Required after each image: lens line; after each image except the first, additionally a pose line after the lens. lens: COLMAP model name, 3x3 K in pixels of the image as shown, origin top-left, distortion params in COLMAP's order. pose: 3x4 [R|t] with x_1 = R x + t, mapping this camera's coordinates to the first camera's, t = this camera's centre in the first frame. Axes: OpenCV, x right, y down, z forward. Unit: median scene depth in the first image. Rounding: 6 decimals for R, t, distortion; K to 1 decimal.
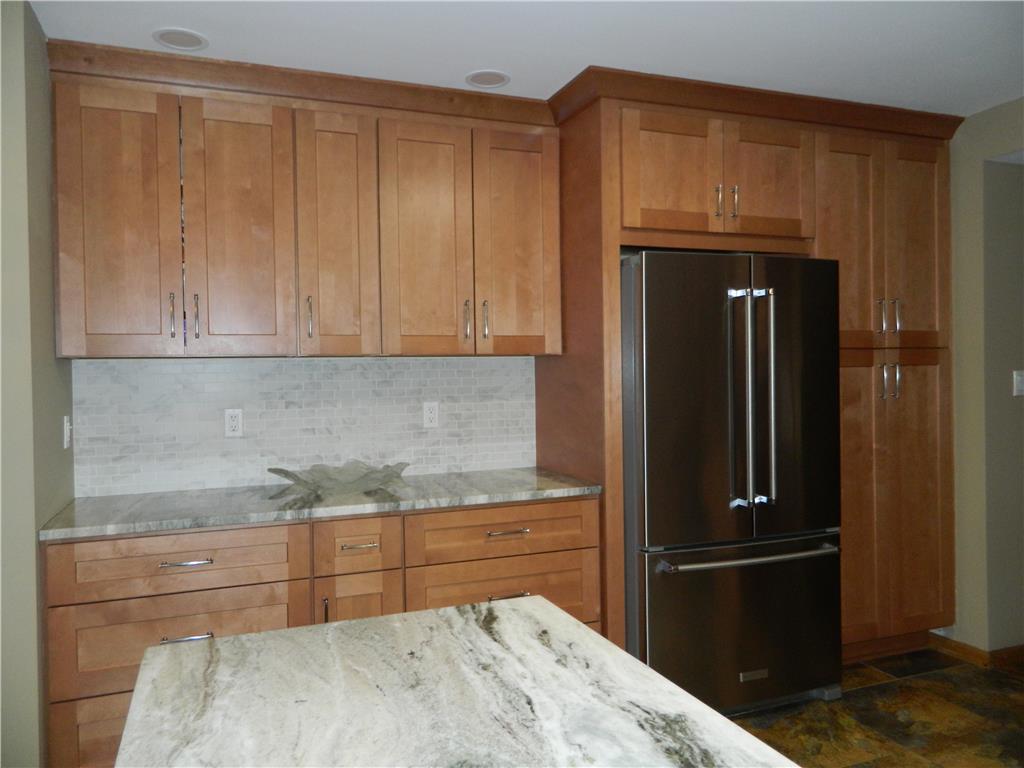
lens RADIAL K [[759.5, 0, 511.9], [0, 759.5, 381.6], [0, 0, 1]] dist [0.004907, -0.003473]
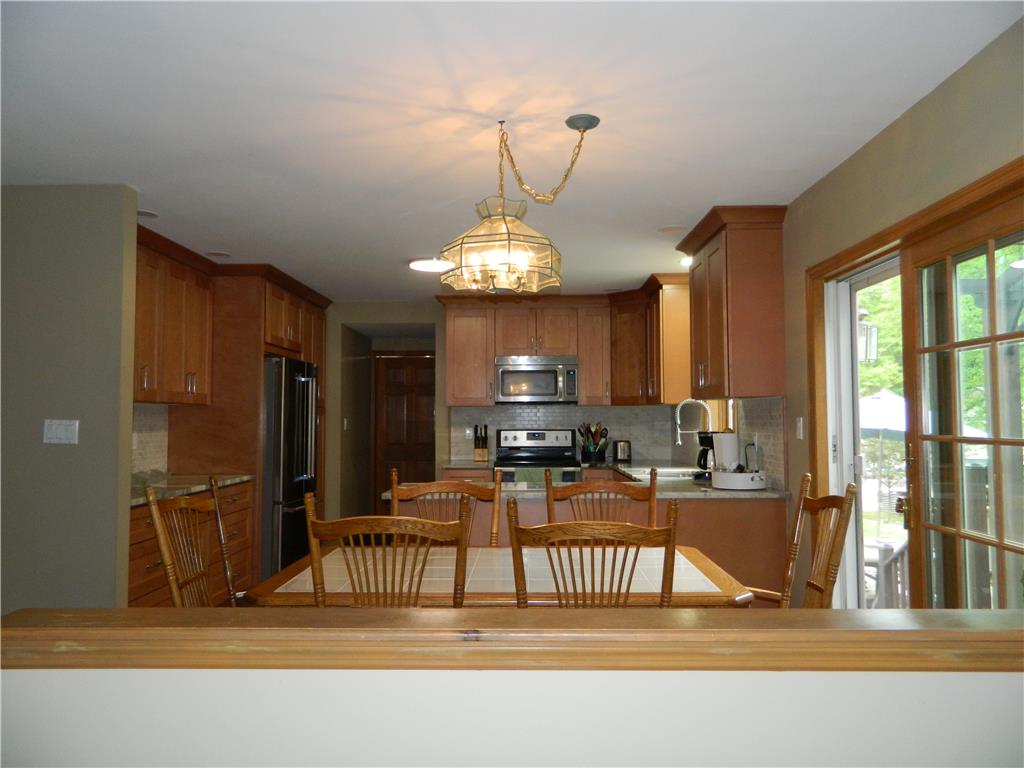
lens RADIAL K [[759.5, 0, 511.9], [0, 759.5, 381.6], [0, 0, 1]] dist [0.004907, -0.003473]
pose [[0.387564, 0.056130, 0.920132, -0.978383], [0.003076, 0.998060, -0.062179, 0.019502], [-0.921838, 0.026929, 0.386640, -0.260819]]
